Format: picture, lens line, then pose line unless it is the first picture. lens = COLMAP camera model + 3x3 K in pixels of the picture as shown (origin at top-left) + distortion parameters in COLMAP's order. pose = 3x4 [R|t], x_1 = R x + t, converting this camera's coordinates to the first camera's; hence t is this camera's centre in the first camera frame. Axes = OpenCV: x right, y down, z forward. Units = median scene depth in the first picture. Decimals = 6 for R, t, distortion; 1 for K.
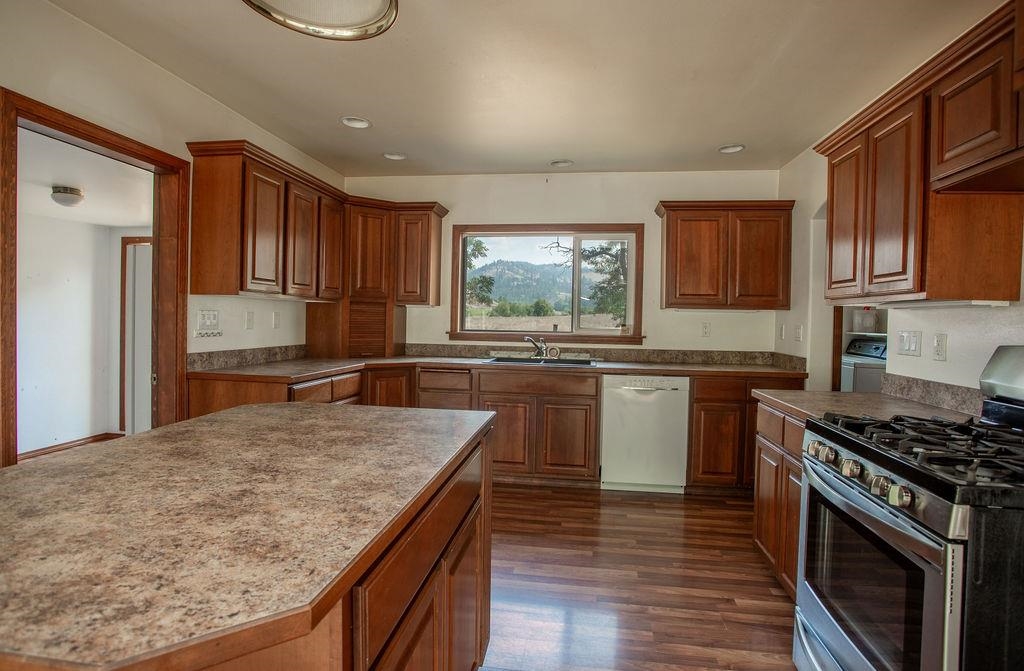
lens RADIAL K [[524.4, 0, 509.8], [0, 524.4, 326.0], [0, 0, 1]] dist [-0.031632, 0.000485]
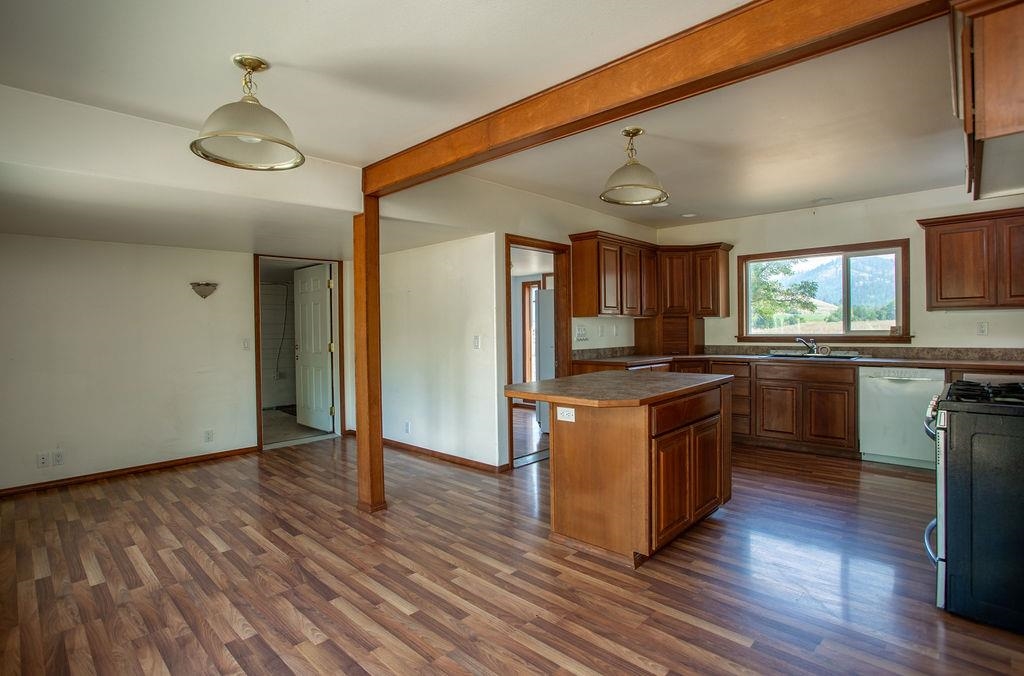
lens RADIAL K [[497.7, 0, 511.9], [0, 497.7, 333.7], [0, 0, 1]] dist [-0.083623, 0.037363]
pose [[0.816097, -0.024366, -0.577401, 0.157131], [0.021420, 0.999700, -0.011912, 0.009005], [0.577518, -0.002646, 0.816374, -0.401406]]
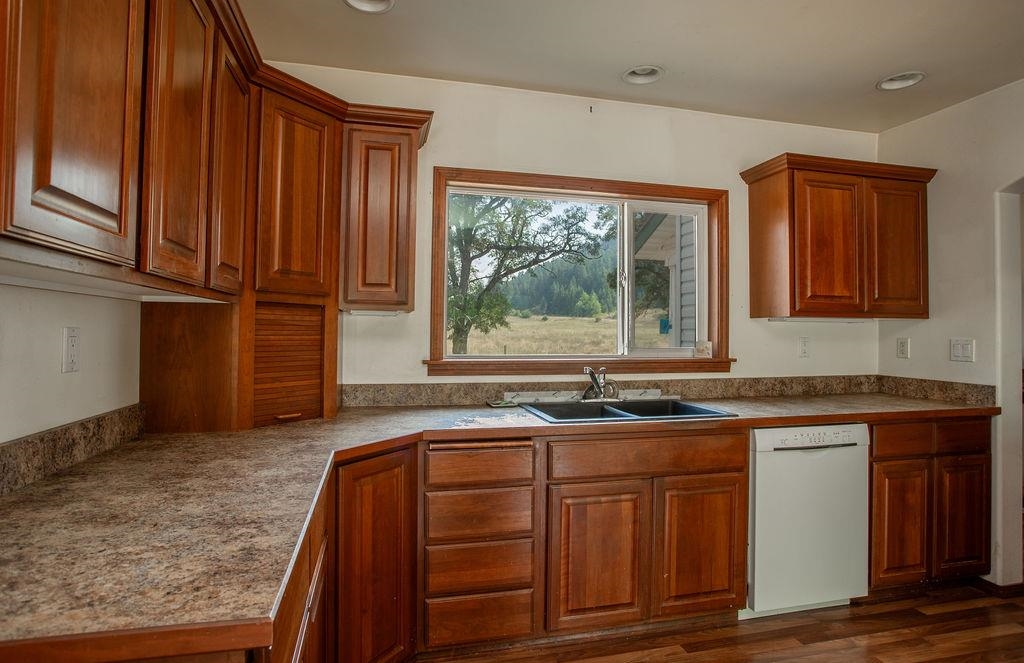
lens RADIAL K [[533.9, 0, 498.6], [0, 533.9, 321.4], [0, 0, 1]] dist [-0.035866, 0.001032]
pose [[0.929947, -0.004029, 0.367672, -0.290764], [0.014655, 0.999552, -0.026114, -0.016137], [-0.367402, 0.029673, 0.929589, 0.526452]]
